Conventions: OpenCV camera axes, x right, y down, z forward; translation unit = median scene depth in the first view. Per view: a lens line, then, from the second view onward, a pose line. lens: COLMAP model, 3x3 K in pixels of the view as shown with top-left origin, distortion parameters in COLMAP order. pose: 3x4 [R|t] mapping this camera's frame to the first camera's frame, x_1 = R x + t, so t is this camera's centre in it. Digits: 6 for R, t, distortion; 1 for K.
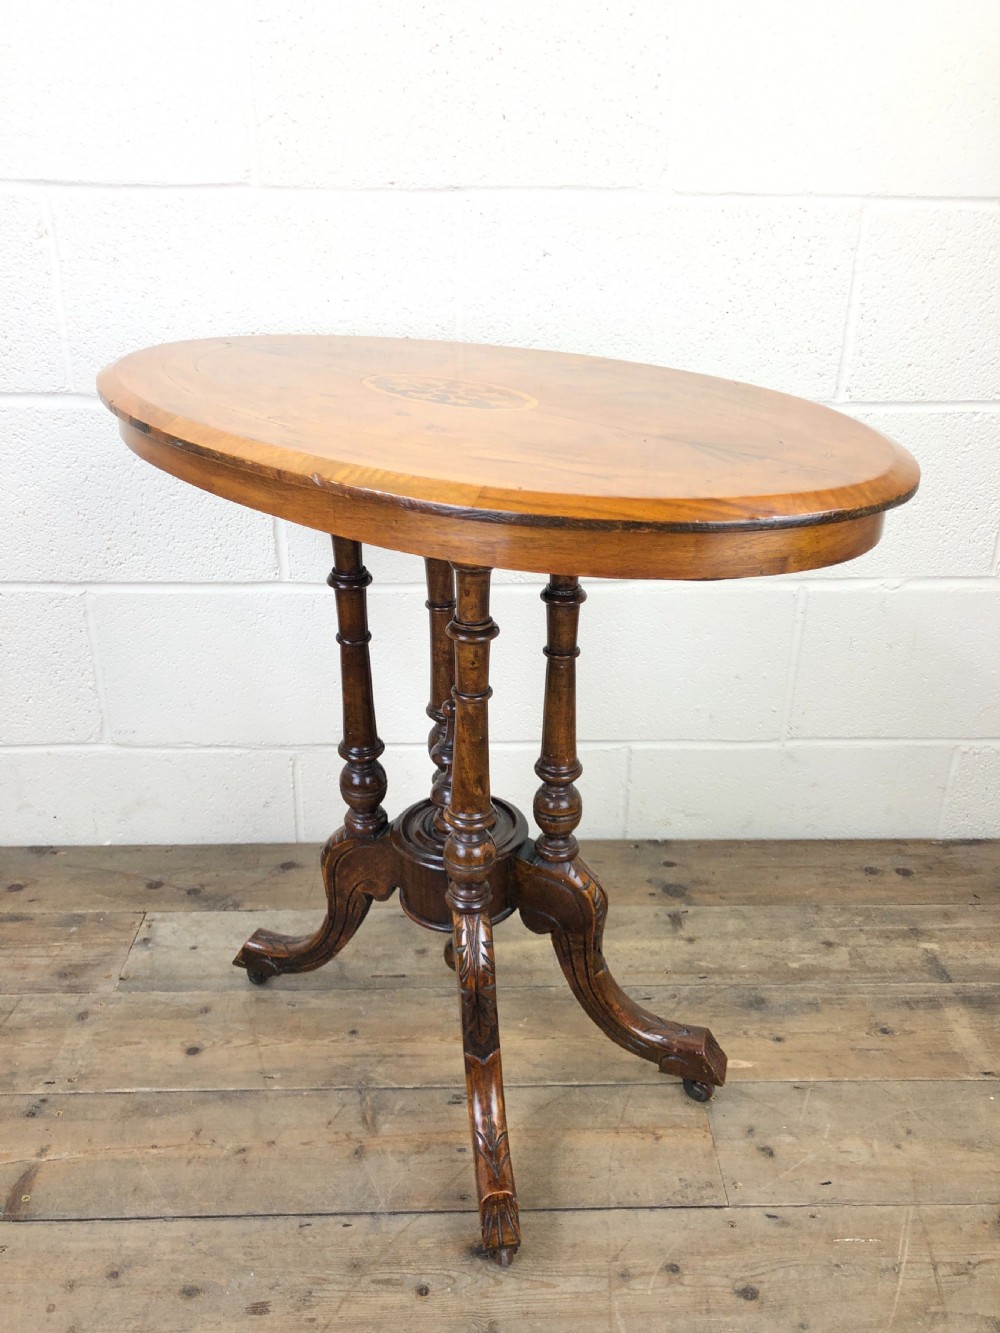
lens RADIAL K [[1109.2, 0, 493.9], [0, 1109.2, 656.5], [0, 0, 1]] dist [-0.001883, 0.014318]
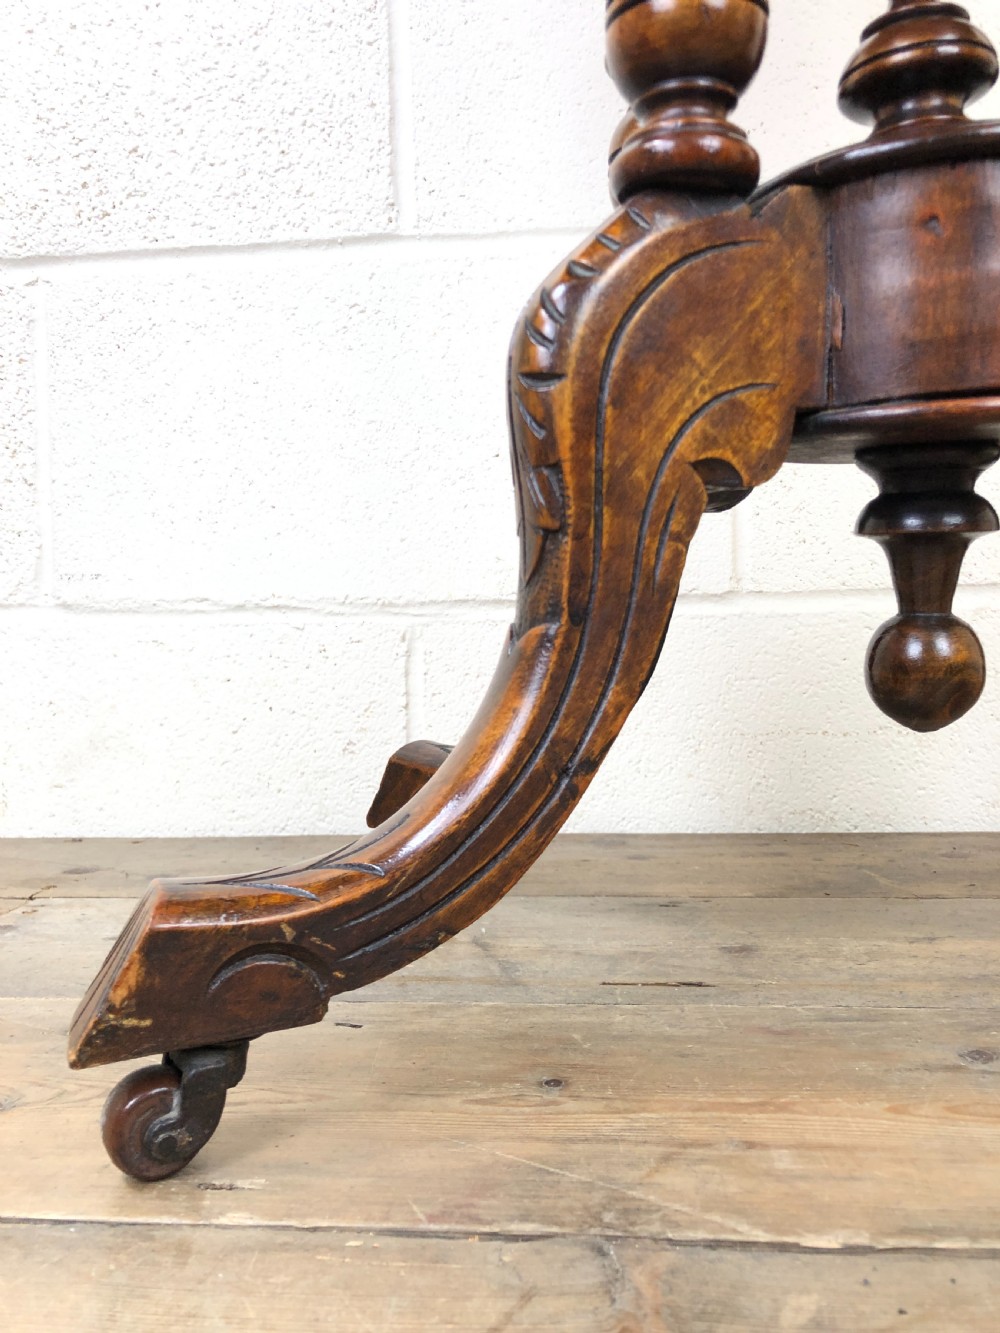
lens RADIAL K [[1109.2, 0, 486.9], [0, 1109.2, 652.1], [0, 0, 1]] dist [-0.001883, 0.014318]
pose [[0.990080, -0.029493, -0.137377, -0.097847], [-0.024893, 0.925437, -0.378084, 0.329605], [0.138284, 0.377753, 0.915522, 0.675929]]
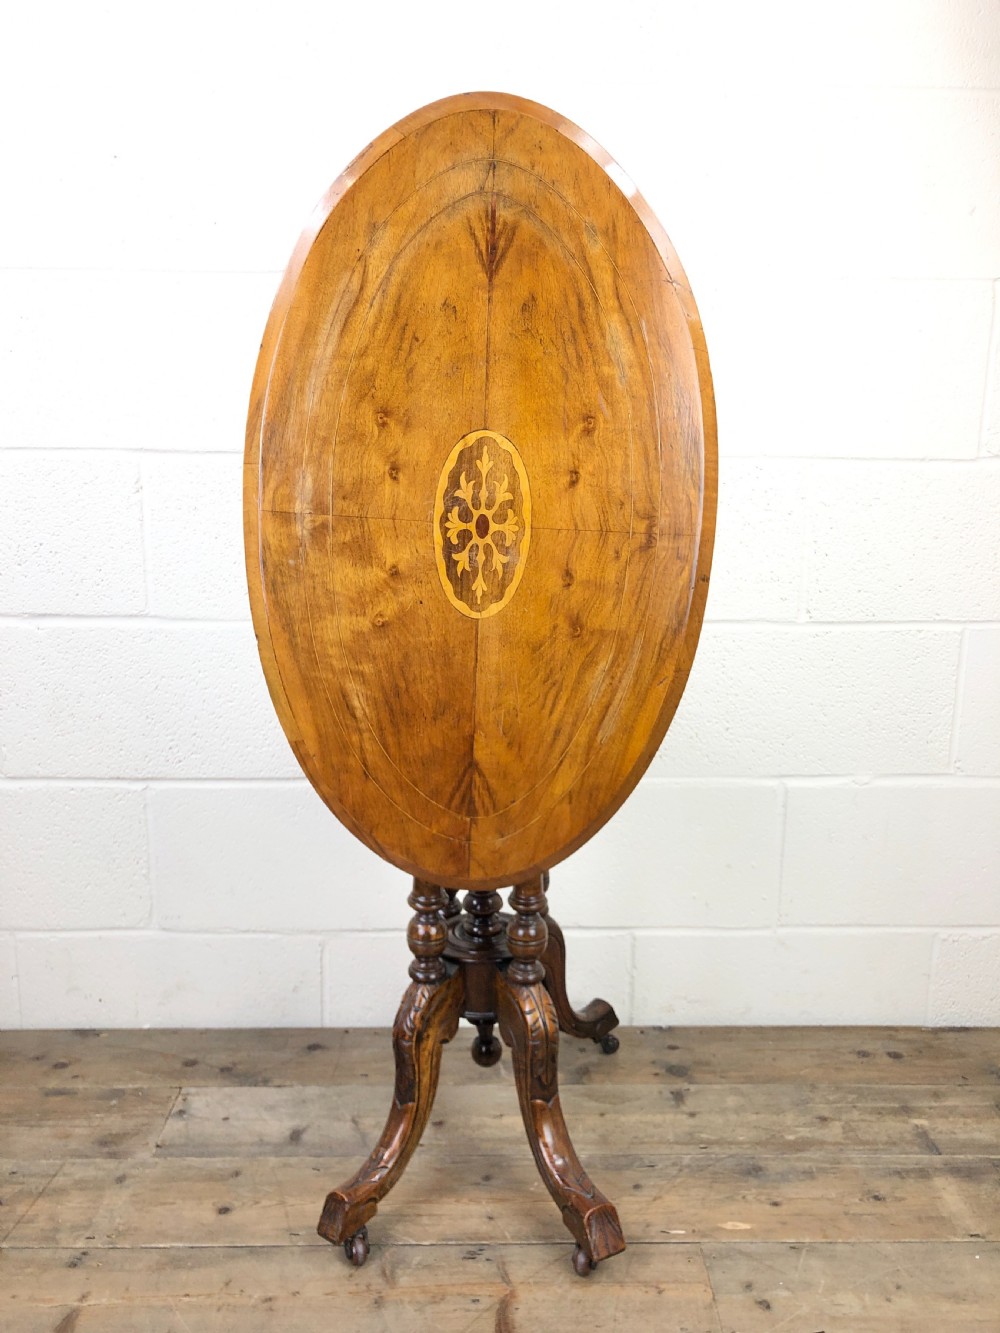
lens RADIAL K [[1109.2, 0, 495.0], [0, 1109.2, 654.0], [0, 0, 1]] dist [-0.001883, 0.014318]
pose [[0.999873, -0.002213, -0.015754, 0.006898], [-0.001311, 0.975454, -0.220200, 0.064303], [0.015854, 0.220193, 0.975327, -0.144583]]
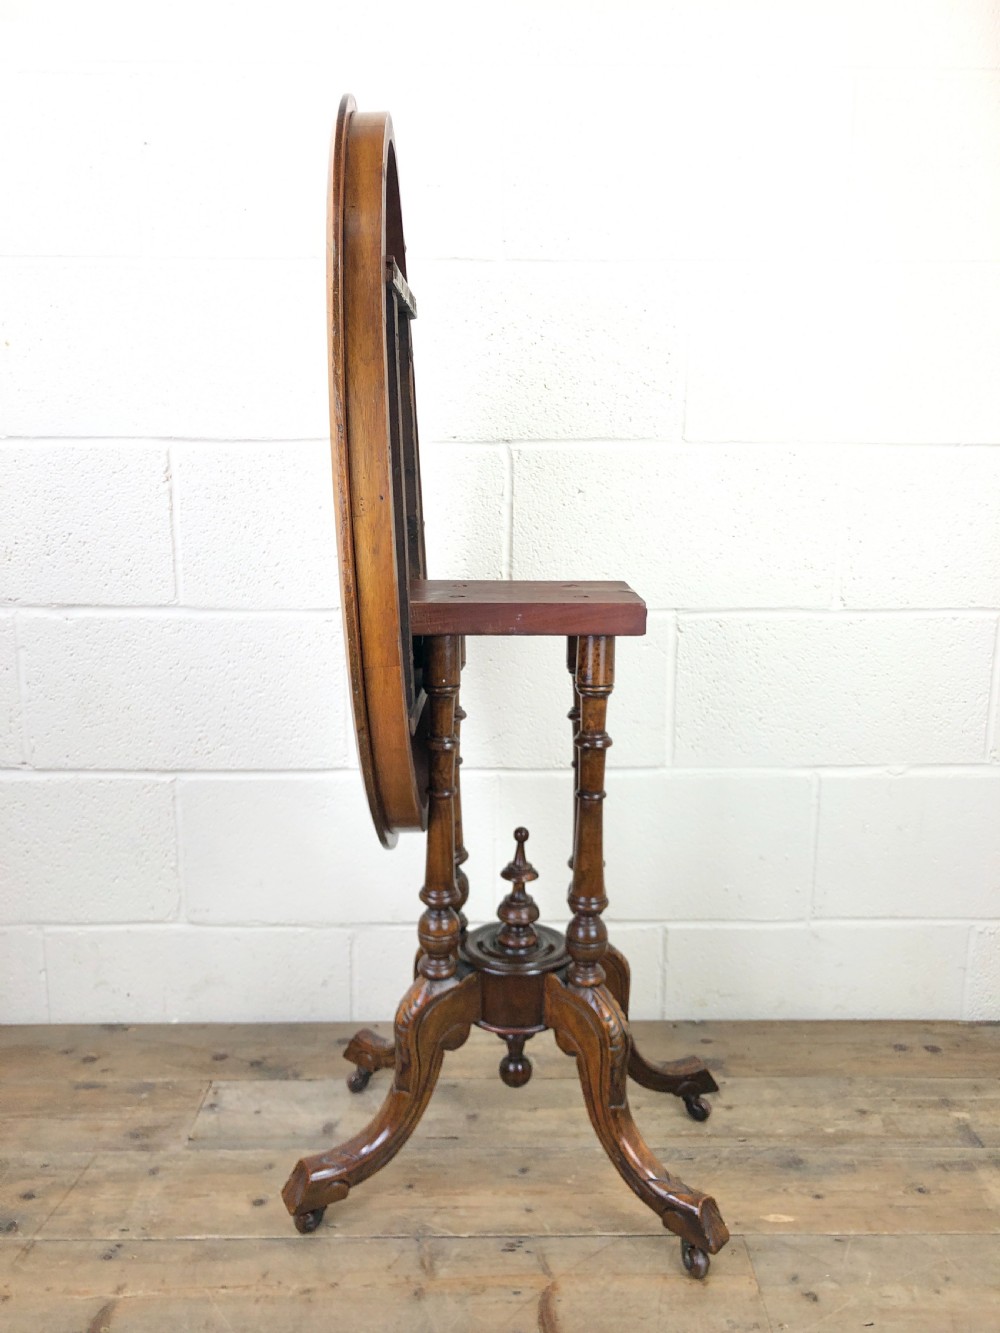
lens RADIAL K [[1109.2, 0, 494.6], [0, 1109.2, 654.0], [0, 0, 1]] dist [-0.001883, 0.014318]
pose [[0.999714, -0.005827, -0.023207, -0.018392], [0.000353, 0.973383, -0.229183, 0.084510], [0.023925, 0.229109, 0.973107, -0.131060]]
